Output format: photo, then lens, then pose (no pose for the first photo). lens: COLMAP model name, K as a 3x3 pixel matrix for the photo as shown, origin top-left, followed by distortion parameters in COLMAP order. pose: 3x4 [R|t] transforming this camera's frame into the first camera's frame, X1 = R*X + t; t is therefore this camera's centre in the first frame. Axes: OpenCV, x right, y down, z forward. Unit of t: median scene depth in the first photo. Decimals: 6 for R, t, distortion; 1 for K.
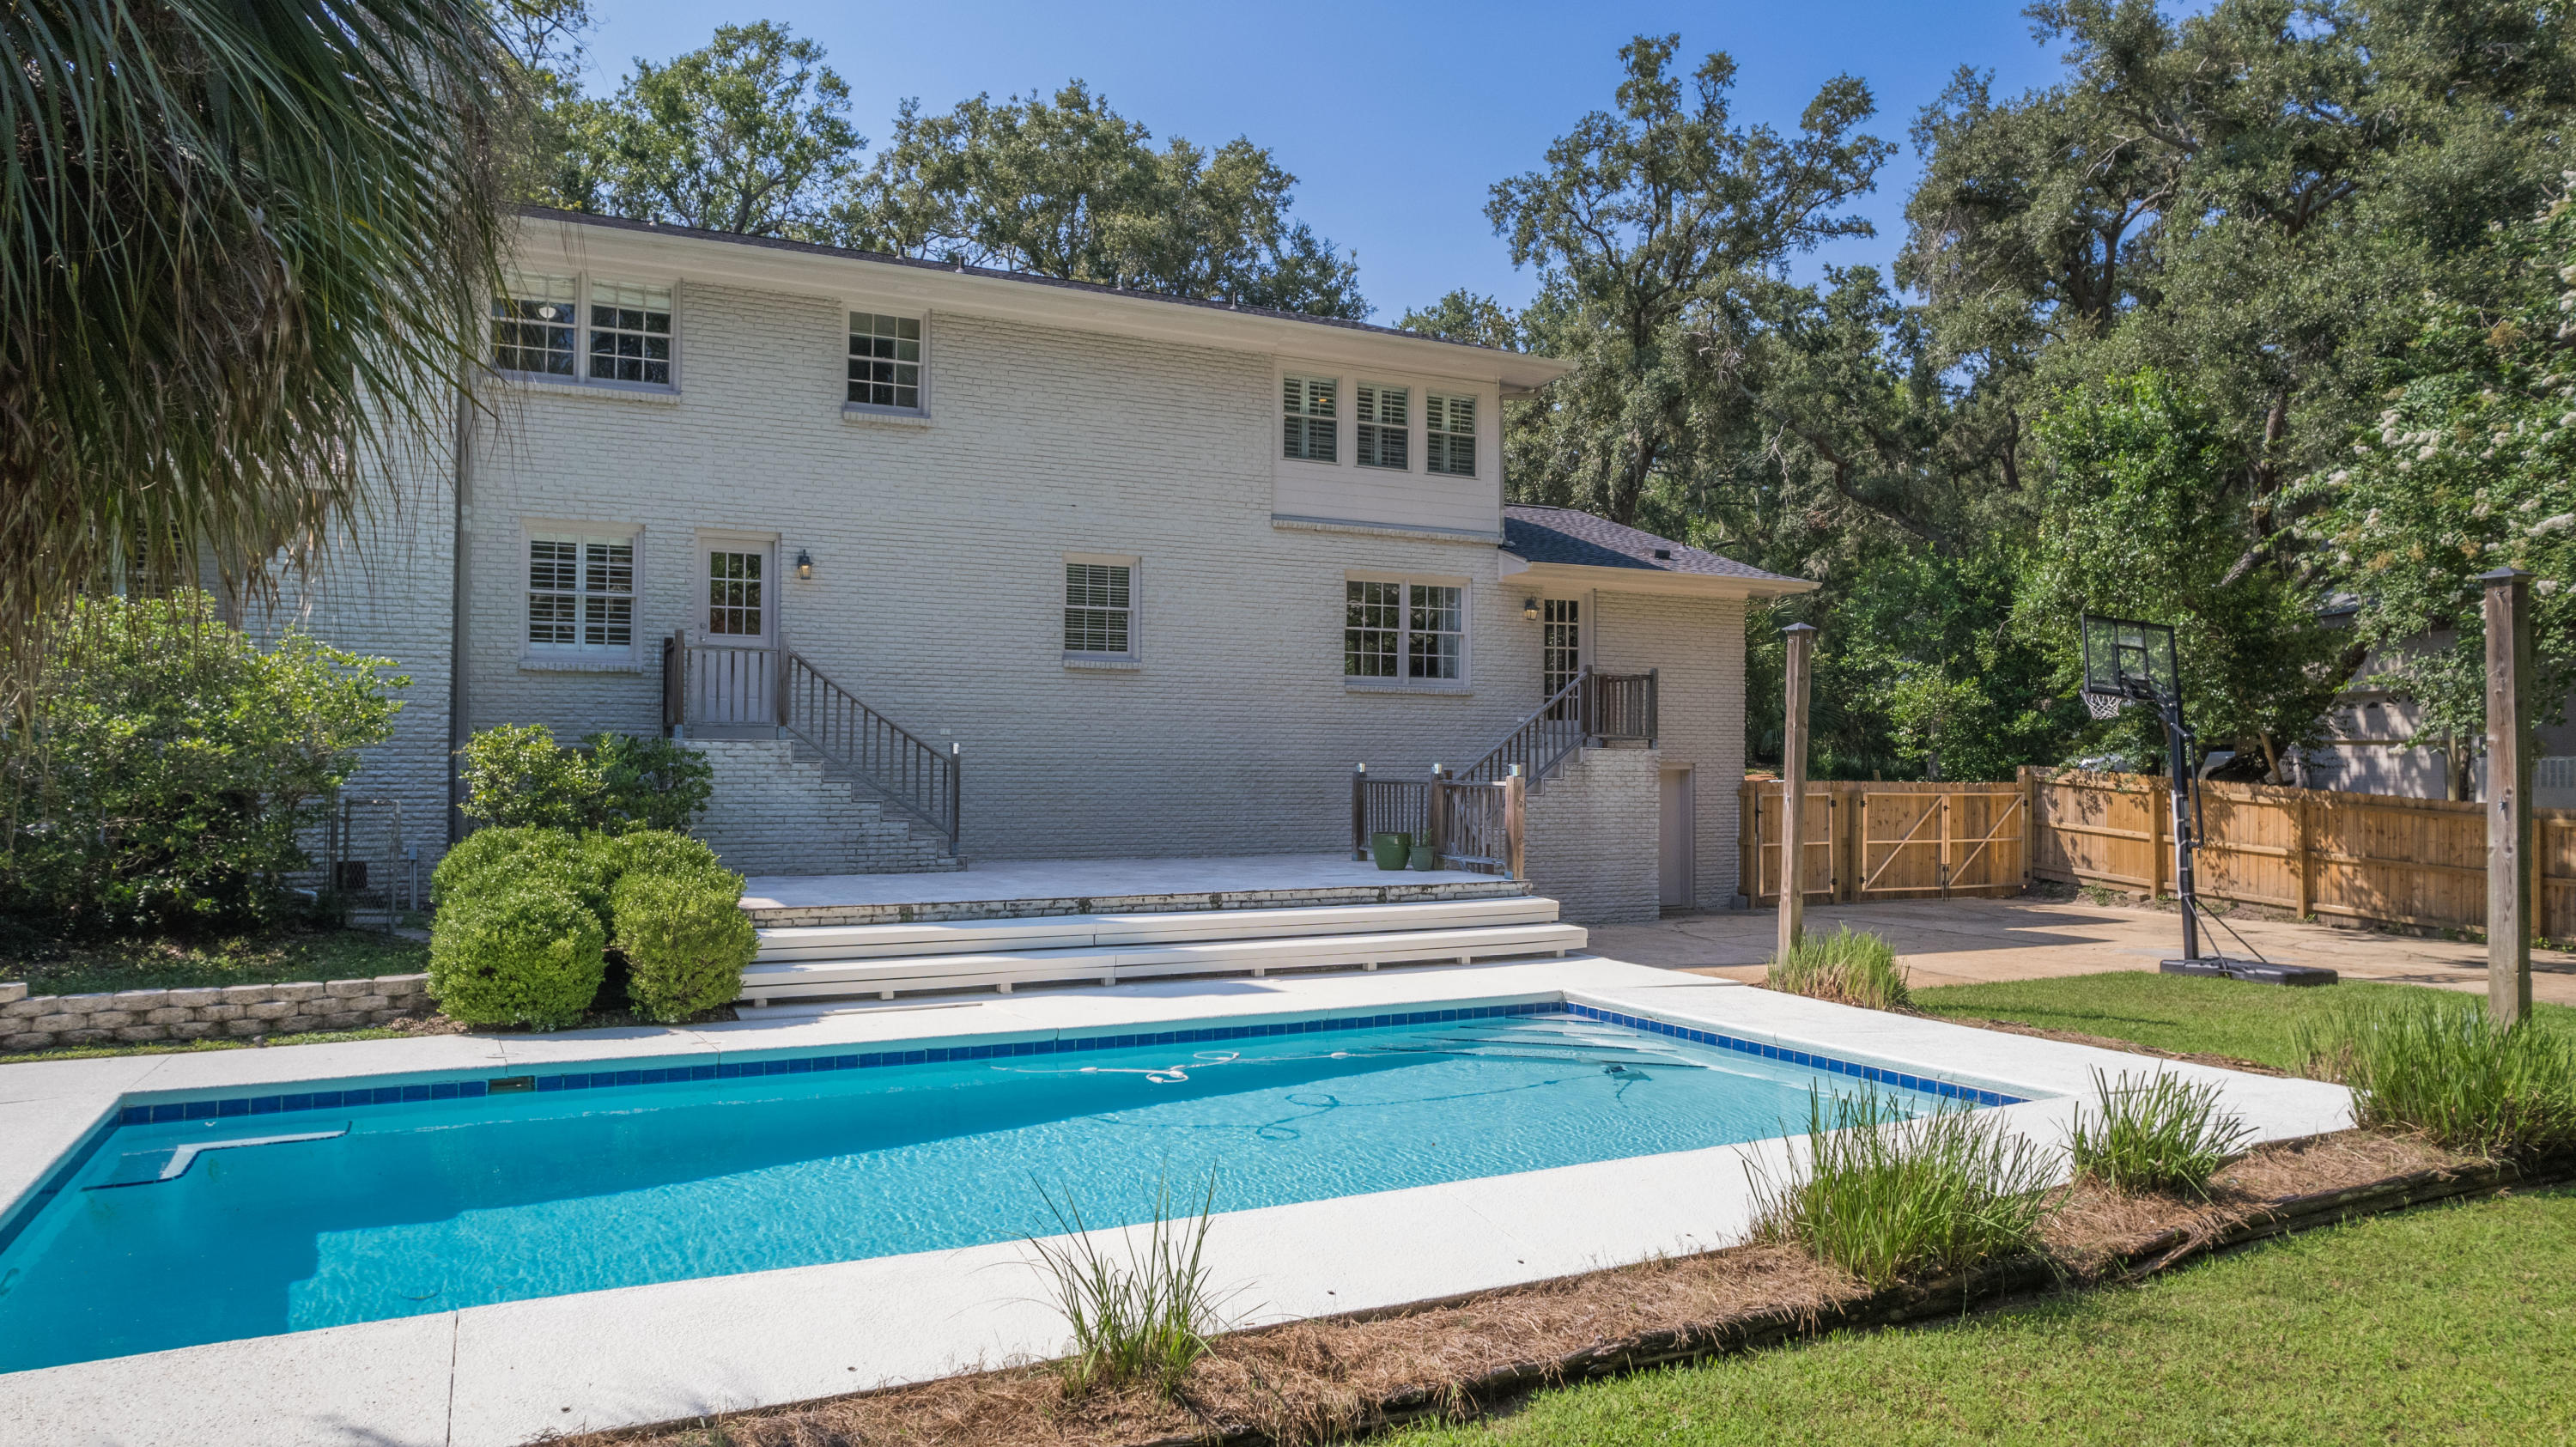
lens RADIAL K [[1644.2, 0, 1297.9], [0, 1644.2, 738.4], [0, 0, 1]] dist [-0.063644, 0.069306]
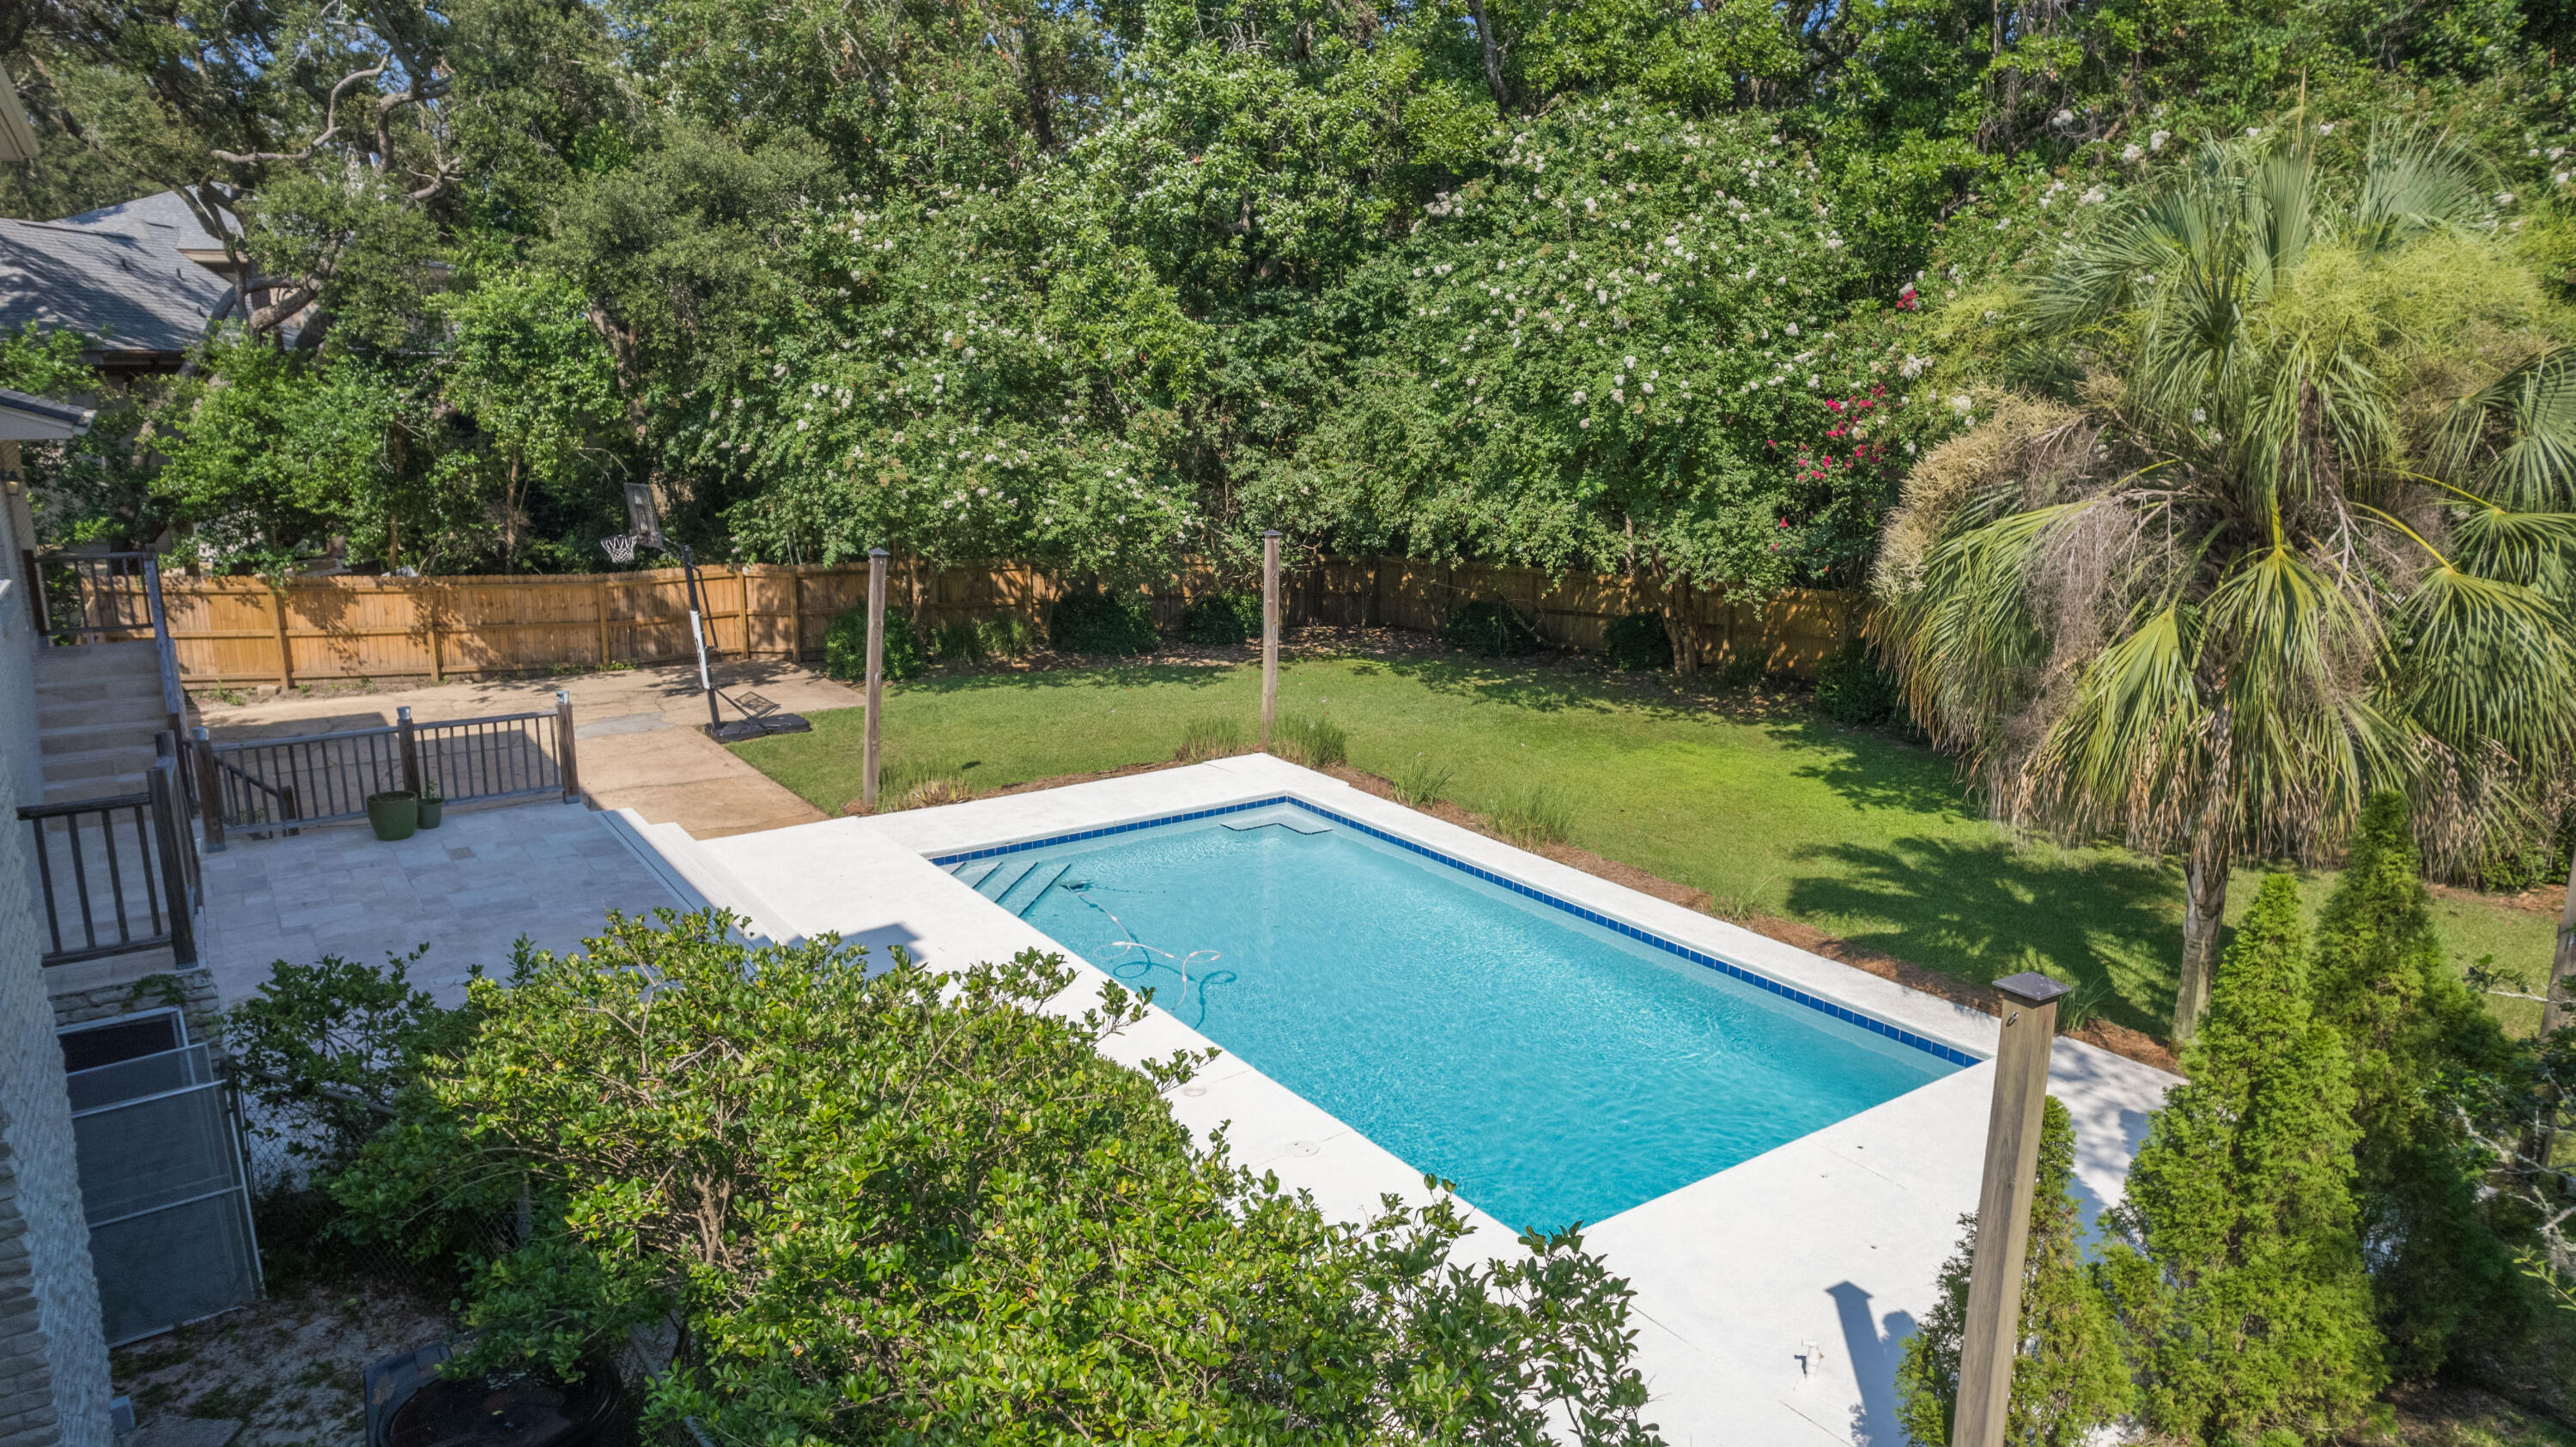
lens RADIAL K [[1644.2, 0, 1297.7], [0, 1644.2, 728.5], [0, 0, 1]] dist [-0.063644, 0.069306]
pose [[-0.120633, -0.226763, 0.966450, -0.750384], [-0.017898, 0.973899, 0.226277, -0.164362], [-0.992536, 0.010000, -0.121543, 0.580355]]
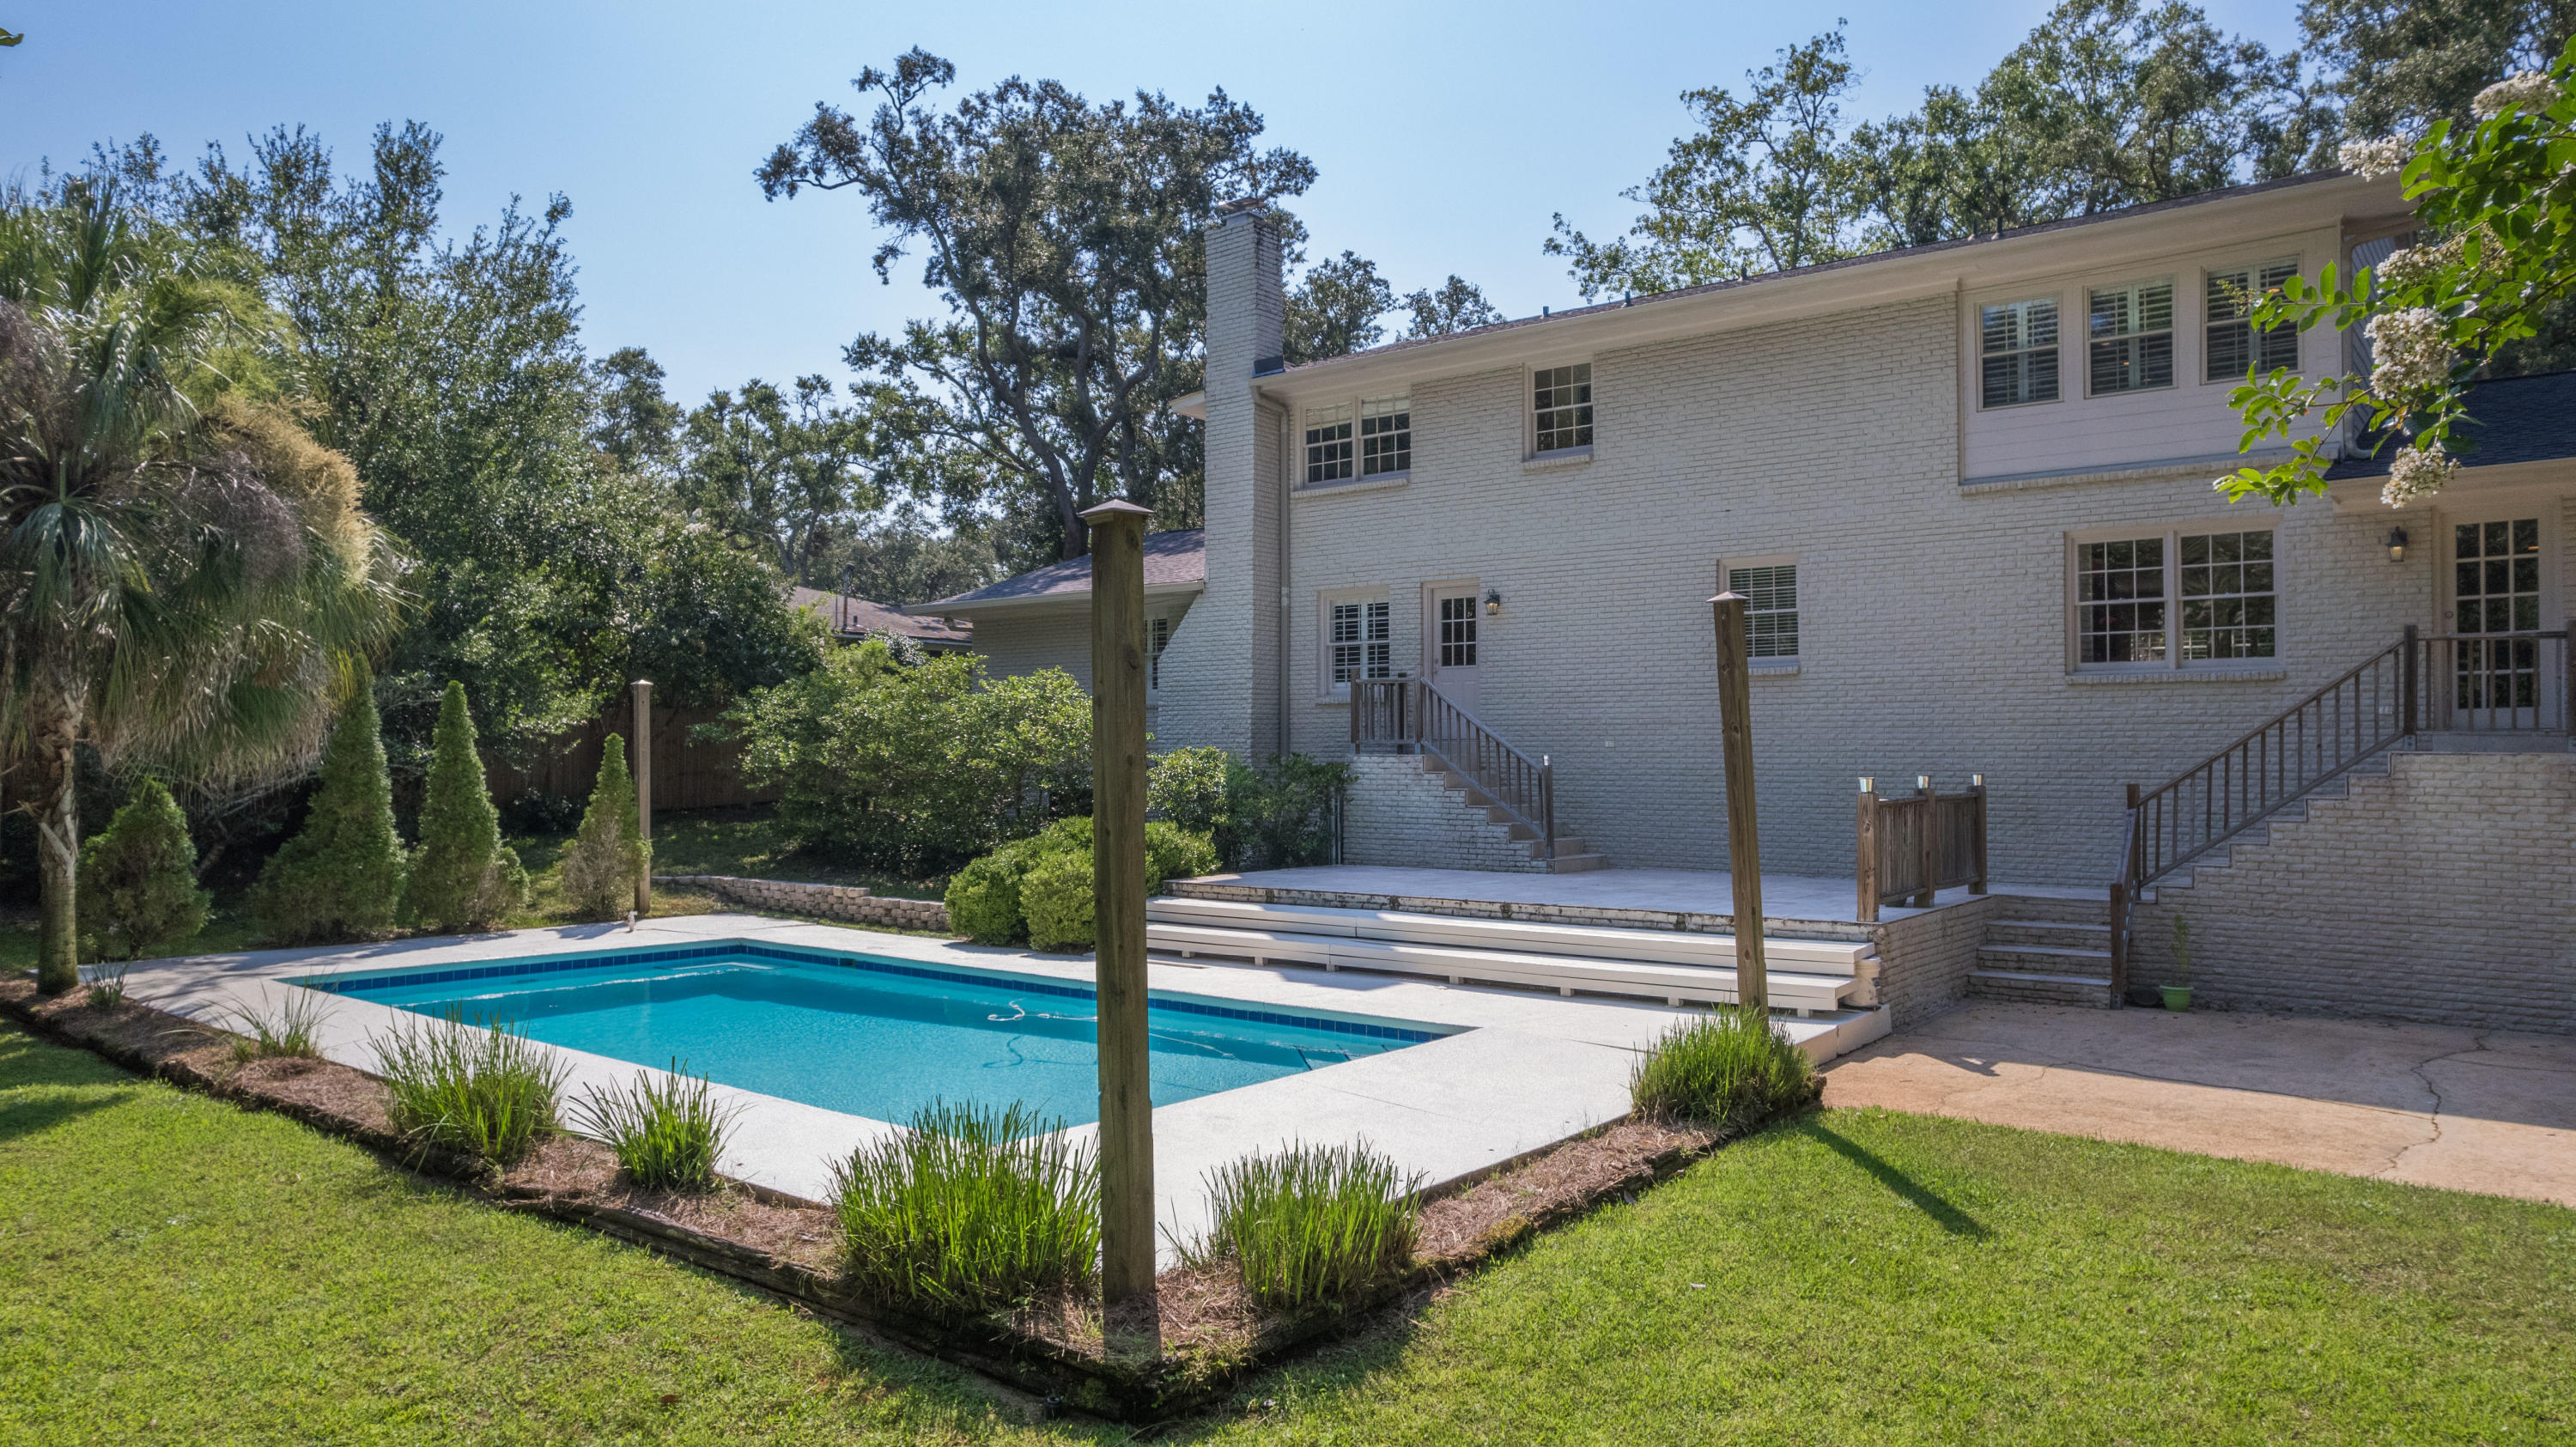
lens RADIAL K [[1644.2, 0, 1284.8], [0, 1644.2, 740.1], [0, 0, 1]] dist [-0.063644, 0.069306]
pose [[0.408096, -0.014748, -0.912820, 0.638124], [0.015948, 0.999832, -0.009024, -0.000197], [0.912800, -0.010875, 0.408263, 0.353726]]
